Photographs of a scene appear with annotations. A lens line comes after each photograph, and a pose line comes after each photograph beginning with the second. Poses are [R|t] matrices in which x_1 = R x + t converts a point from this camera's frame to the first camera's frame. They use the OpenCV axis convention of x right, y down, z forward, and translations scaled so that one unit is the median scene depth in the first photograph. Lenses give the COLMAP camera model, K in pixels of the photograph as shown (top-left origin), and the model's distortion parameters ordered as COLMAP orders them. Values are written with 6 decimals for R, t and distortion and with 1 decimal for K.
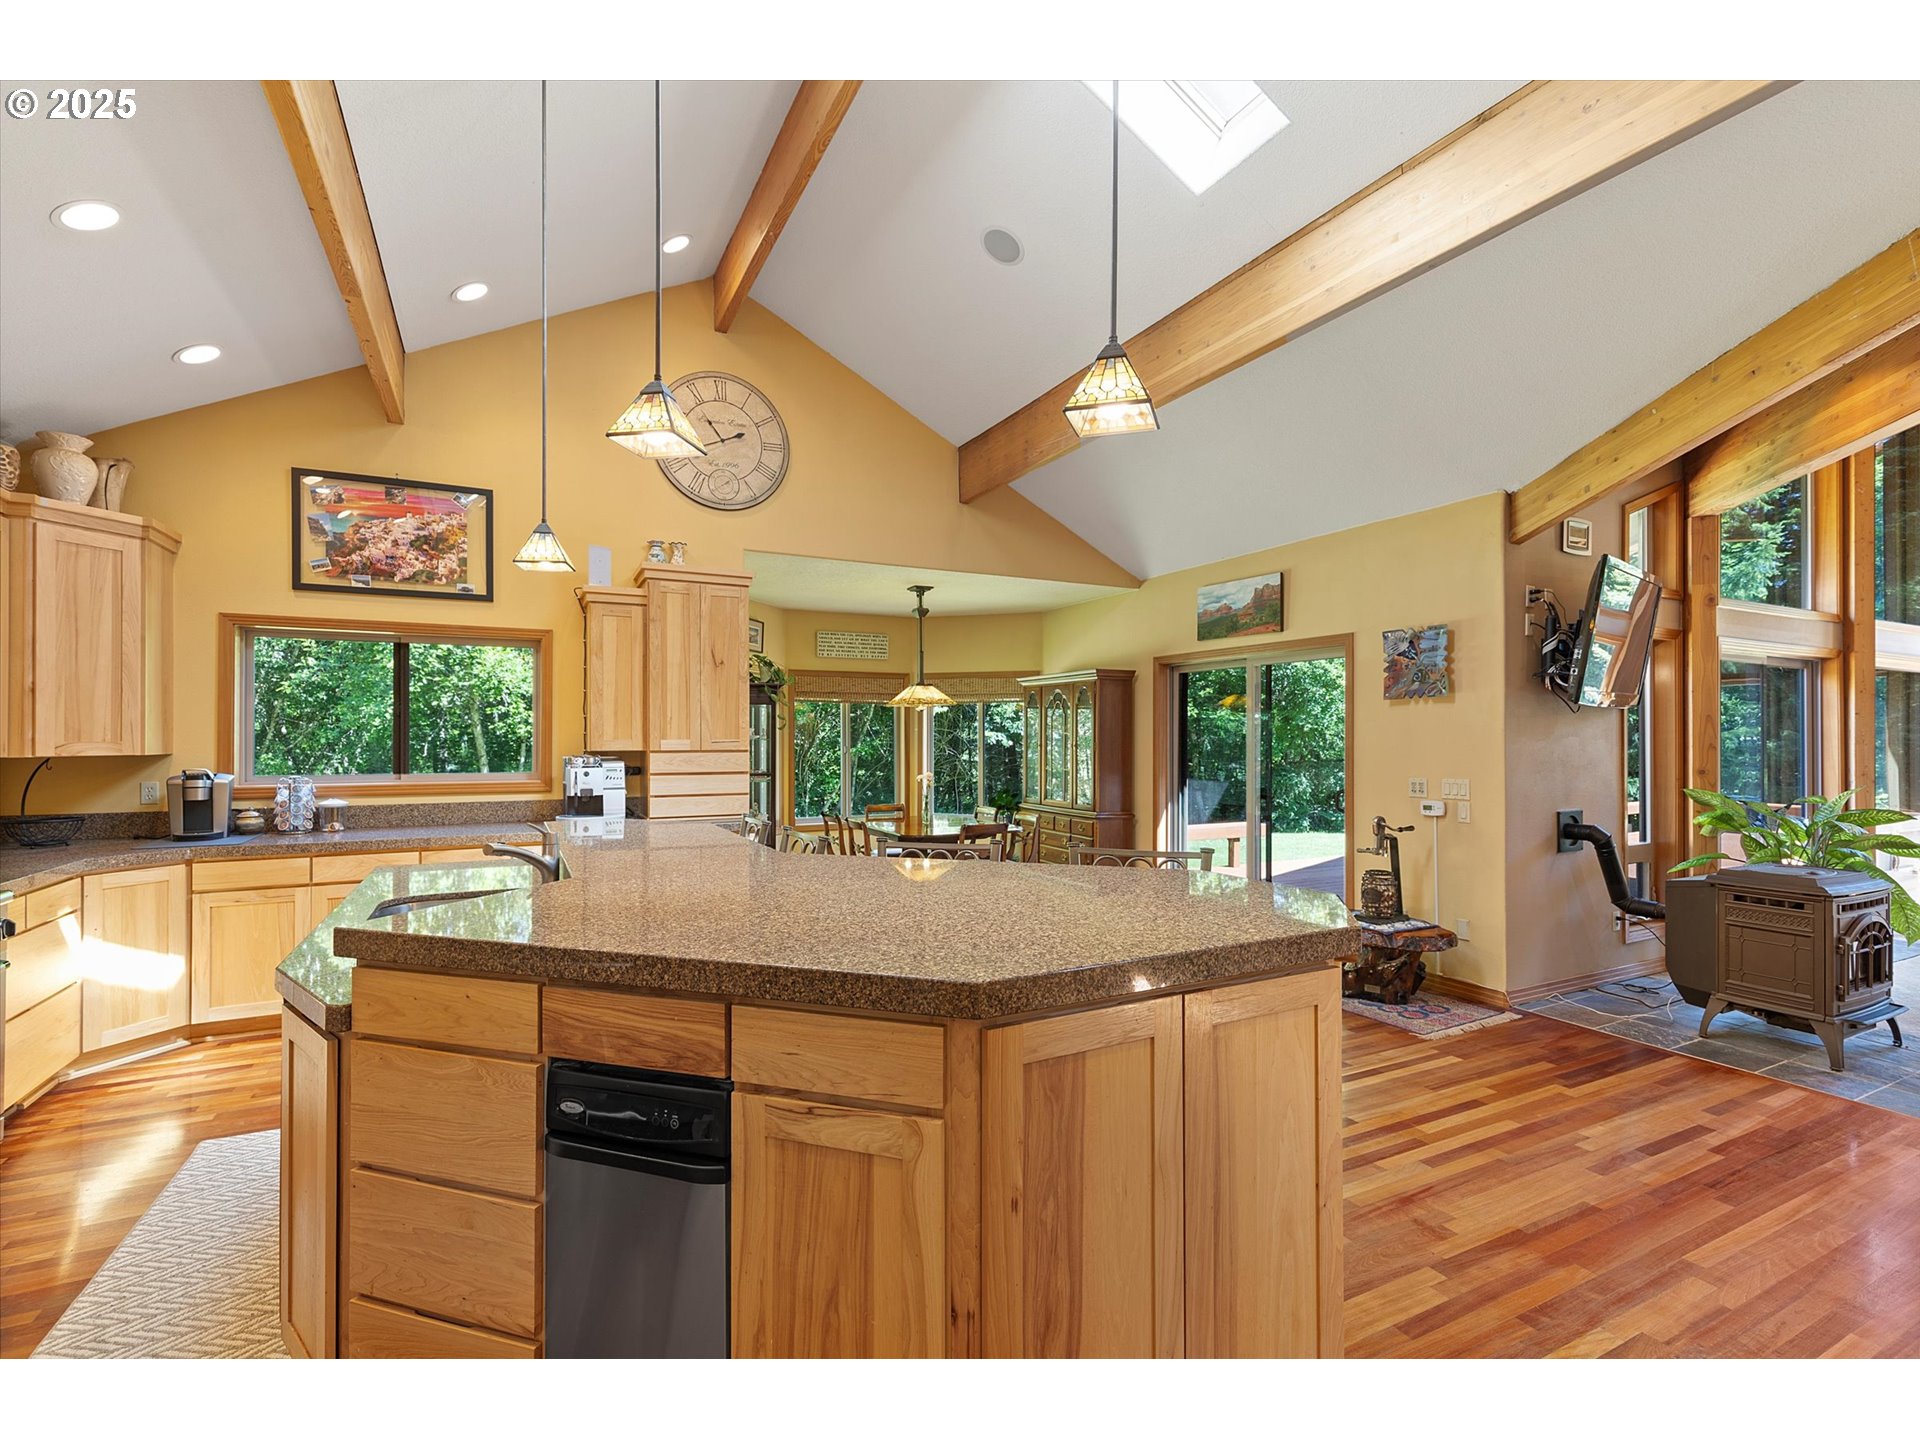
lens RADIAL K [[871.2, 0, 957.6], [0, 871.2, 735.6], [0, 0, 1]] dist [0.008169, -0.002127]
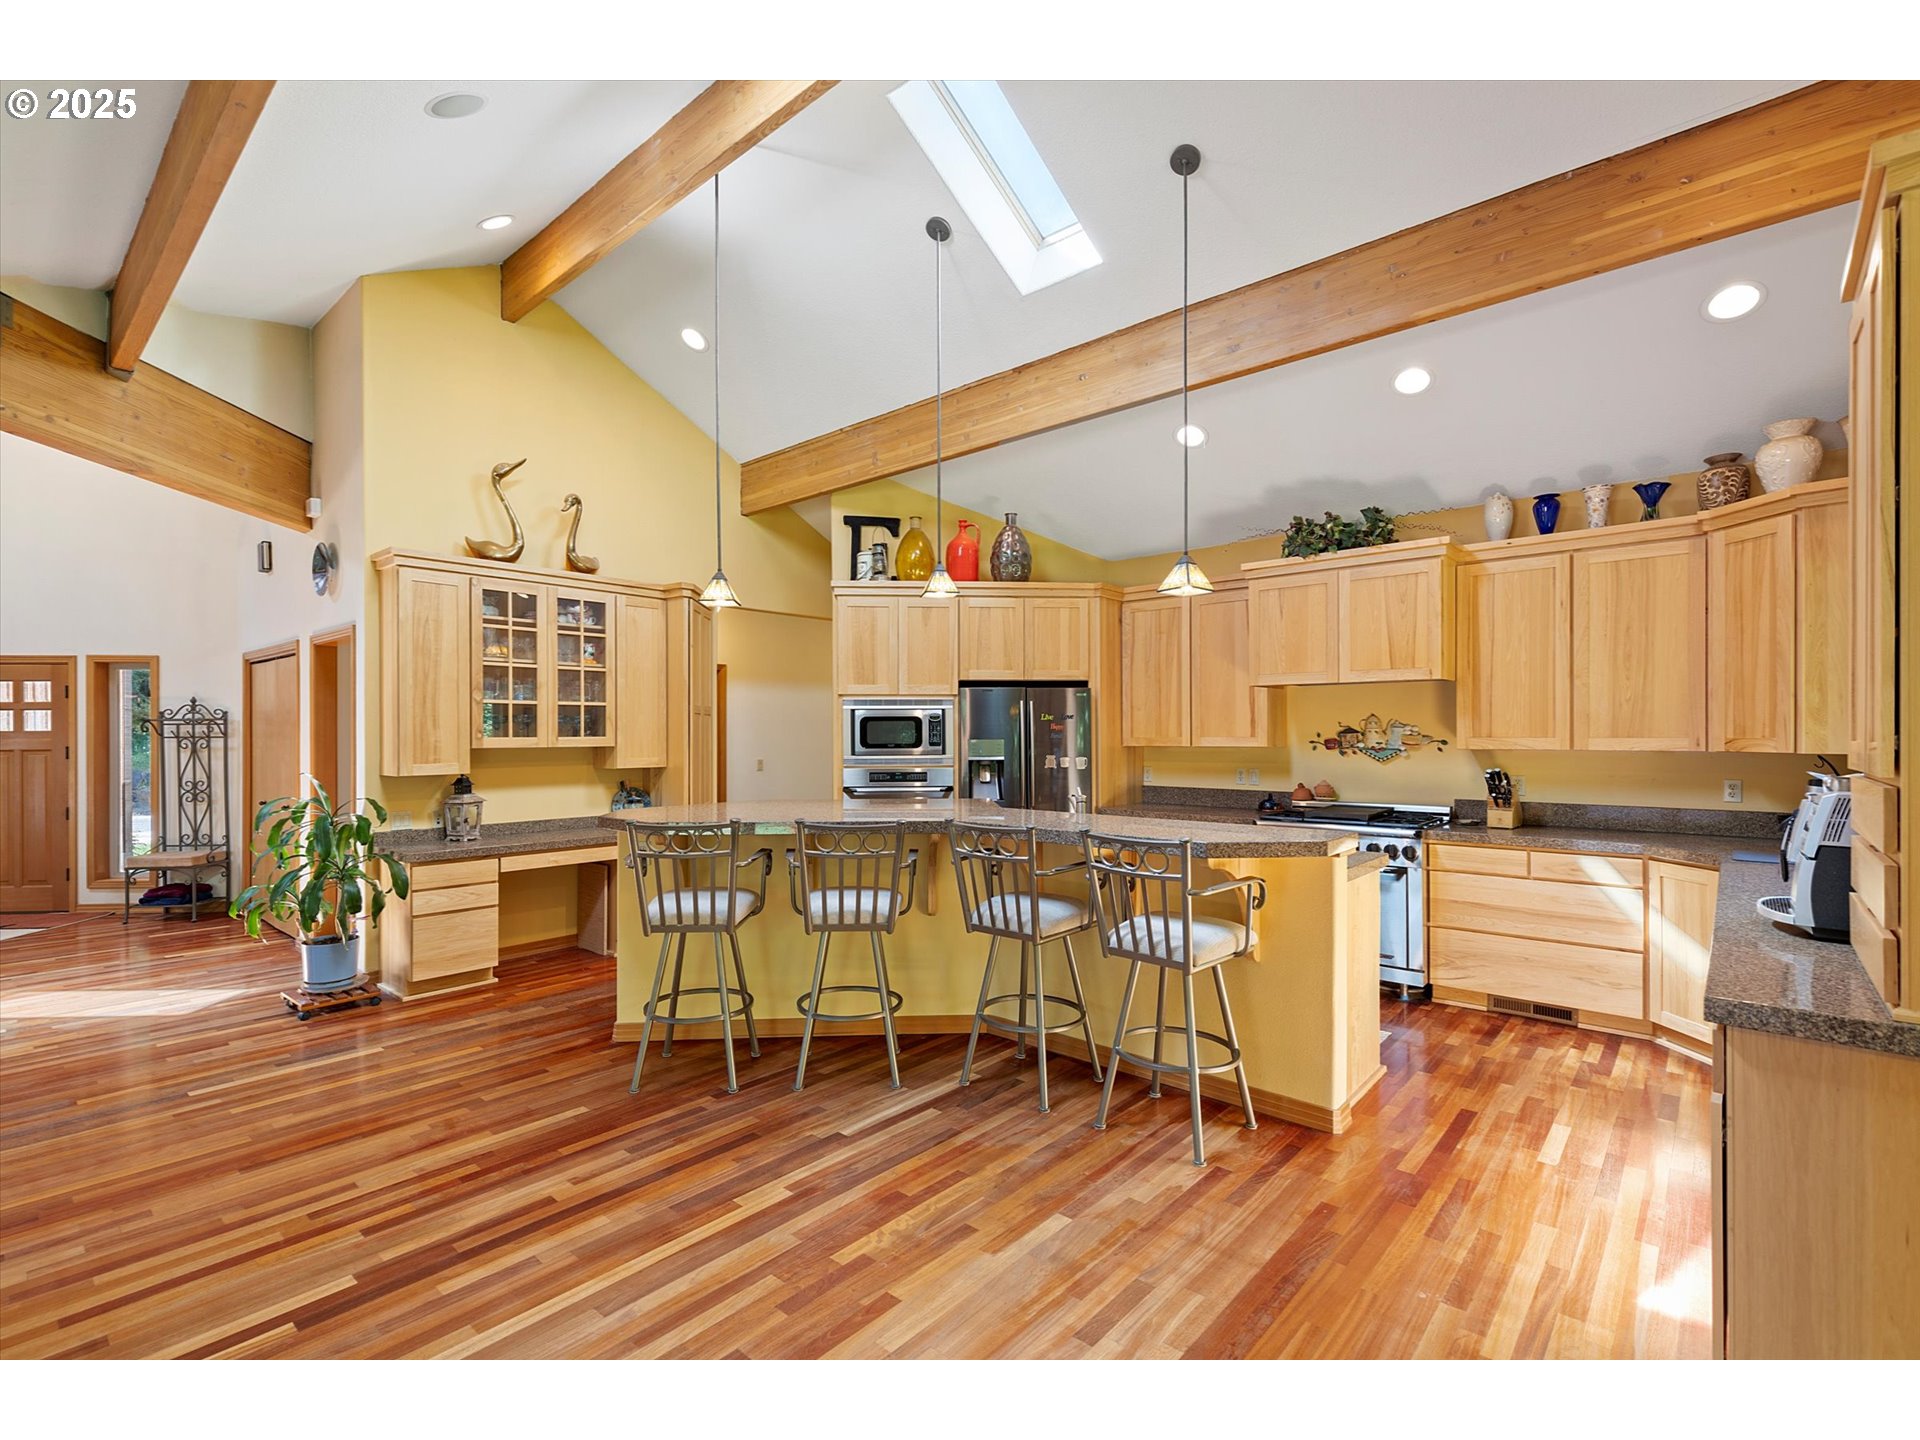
lens RADIAL K [[871.2, 0, 955.8], [0, 871.2, 739.3], [0, 0, 1]] dist [0.008169, -0.002127]
pose [[-0.930387, 0.003696, -0.366561, 0.158184], [0.002623, 0.999991, 0.003425, 0.002204], [0.366570, 0.002225, -0.930388, 1.227782]]
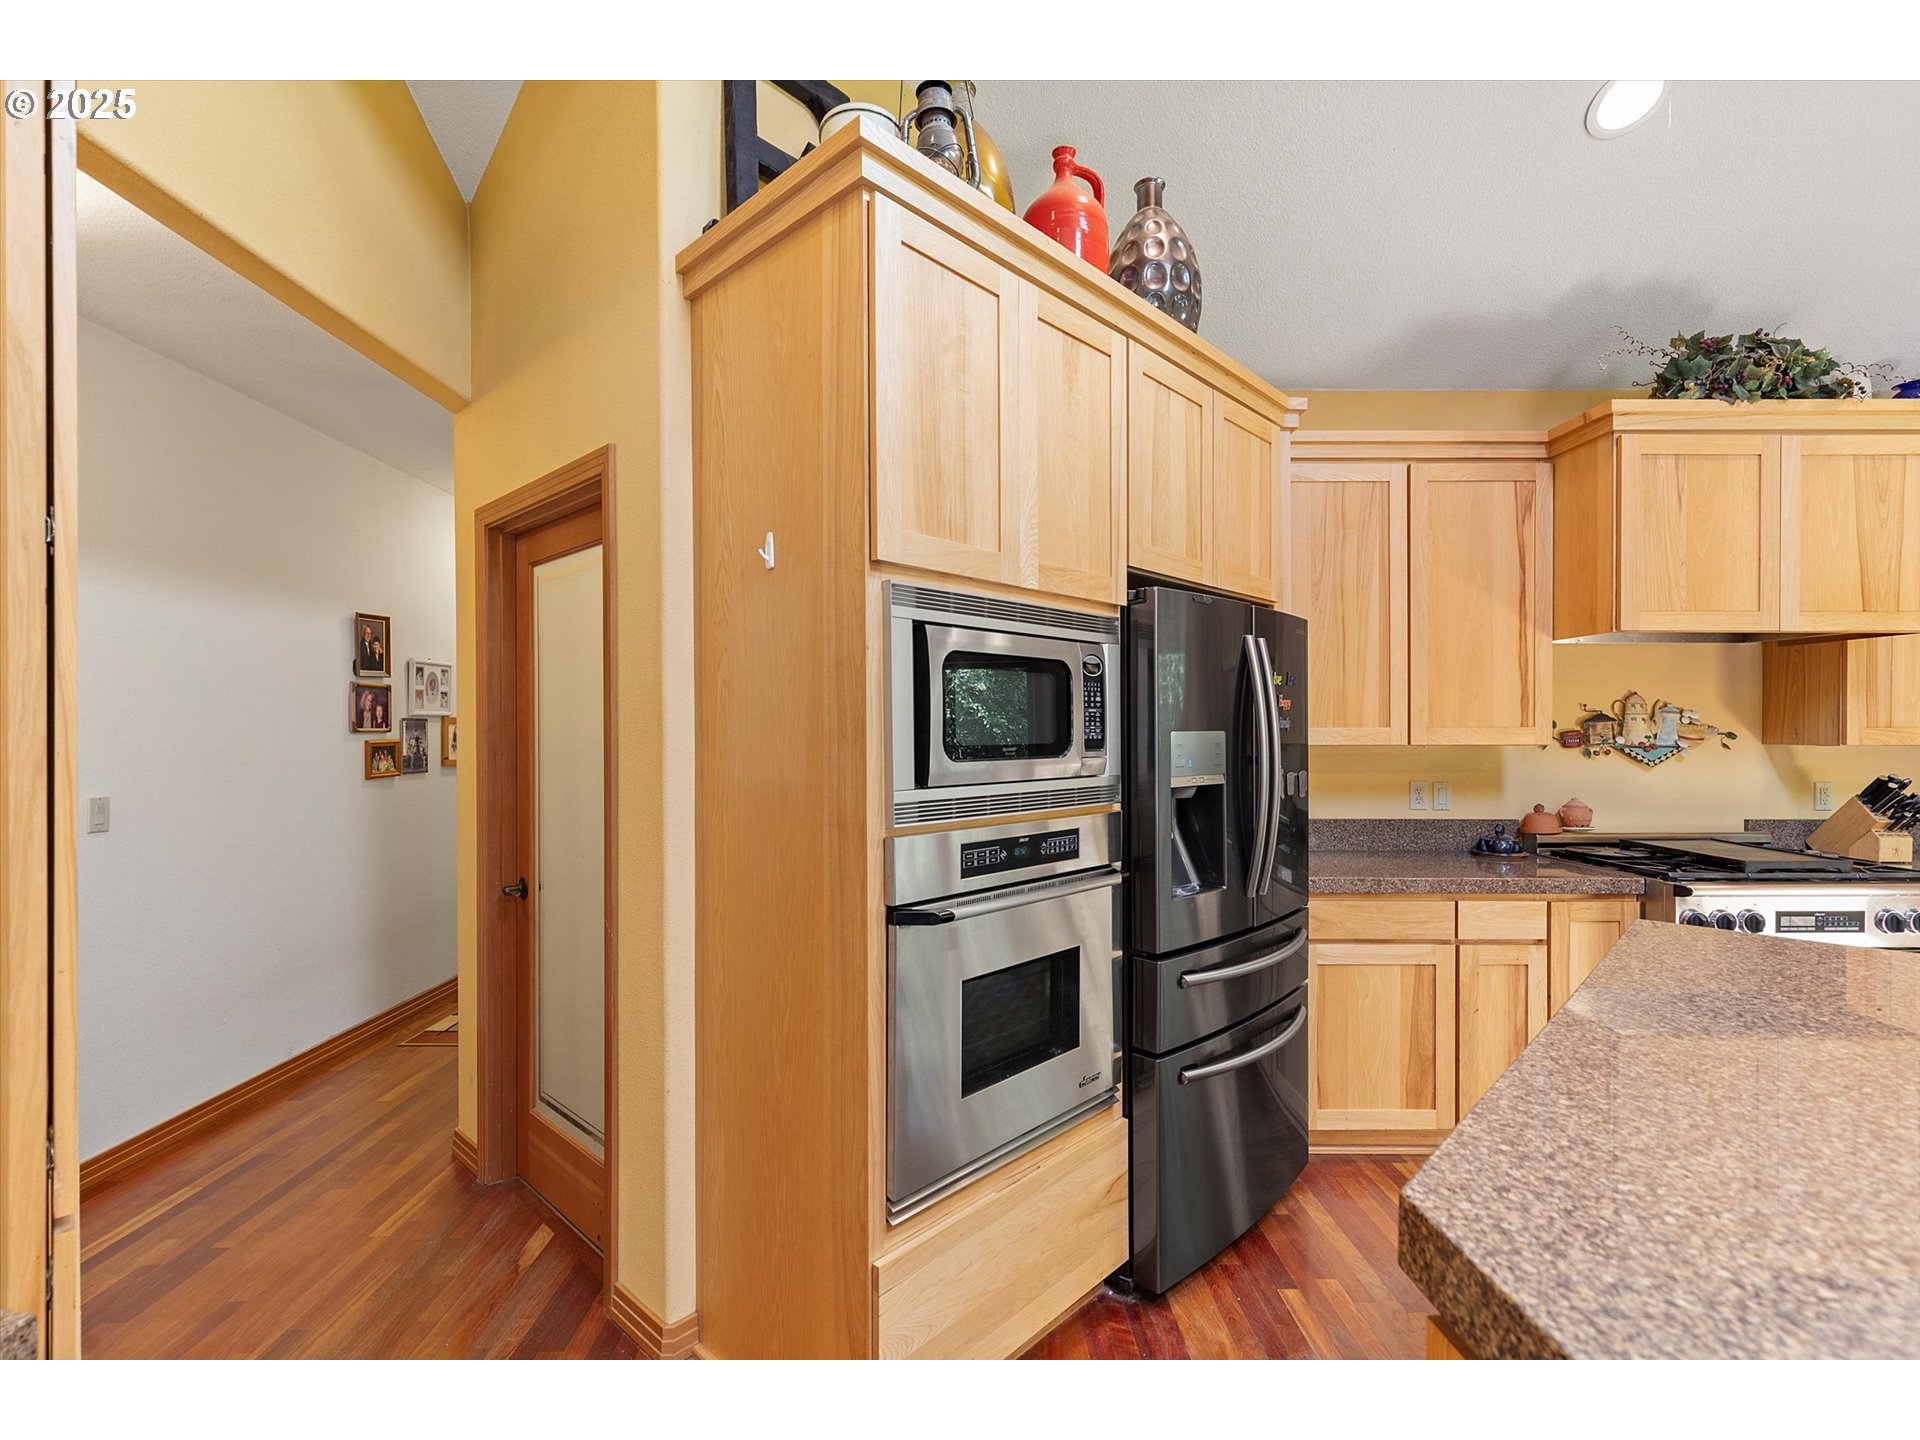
lens RADIAL K [[871.2, 0, 944.2], [0, 871.2, 734.8], [0, 0, 1]] dist [0.008169, -0.002127]
pose [[-0.449980, 0.003019, -0.893034, 0.141725], [0.002691, 0.999994, 0.002025, 0.006994], [0.893035, -0.001493, -0.449985, 0.255768]]
